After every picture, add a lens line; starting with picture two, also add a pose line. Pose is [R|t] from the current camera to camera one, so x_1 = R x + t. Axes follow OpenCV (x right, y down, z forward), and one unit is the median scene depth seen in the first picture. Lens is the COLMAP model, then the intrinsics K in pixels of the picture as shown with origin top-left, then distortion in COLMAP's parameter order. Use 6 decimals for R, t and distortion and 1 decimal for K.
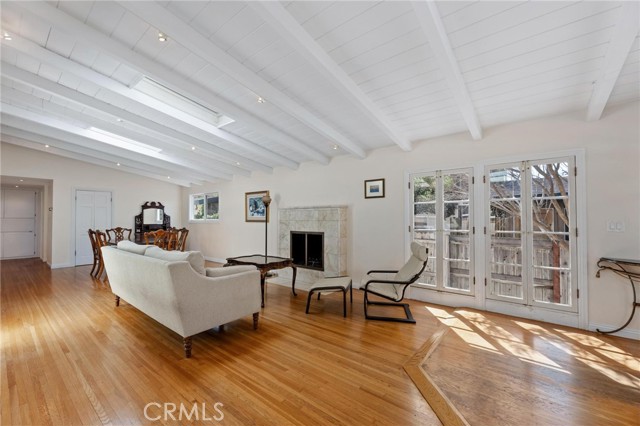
lens RADIAL K [[262.7, 0, 320.2], [0, 262.7, 215.9], [0, 0, 1]] dist [-0.001494, -0.000352]
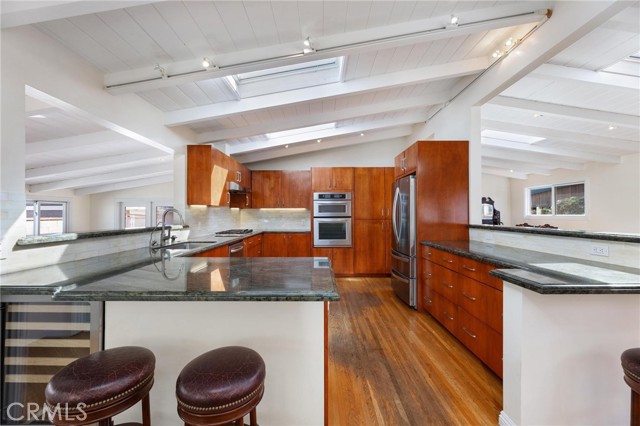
lens RADIAL K [[261.3, 0, 320.0], [0, 261.3, 211.3], [0, 0, 1]] dist [0.000785, -0.000007]
pose [[0.623719, -0.009984, -0.781585, -0.492102], [0.012847, 0.999914, -0.002521, -0.010730], [0.781543, -0.008468, 0.623794, -0.262218]]
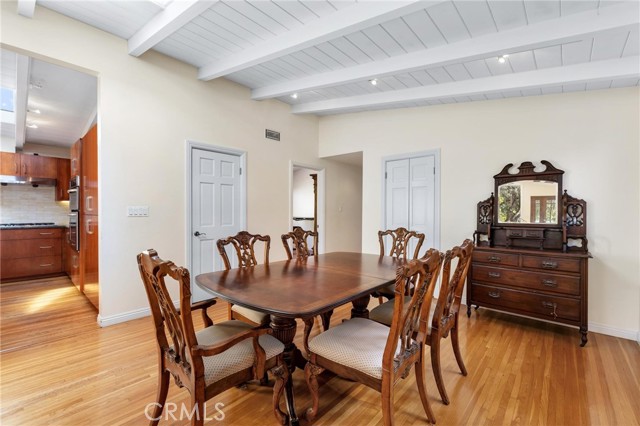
lens RADIAL K [[274.8, 0, 321.2], [0, 274.8, 214.8], [0, 0, 1]] dist [0.001556, 0.000393]
pose [[-0.052759, 0.010631, -0.998551, -0.493012], [0.007437, 0.999920, 0.010253, 0.025746], [0.998580, -0.006885, -0.052834, 1.503145]]
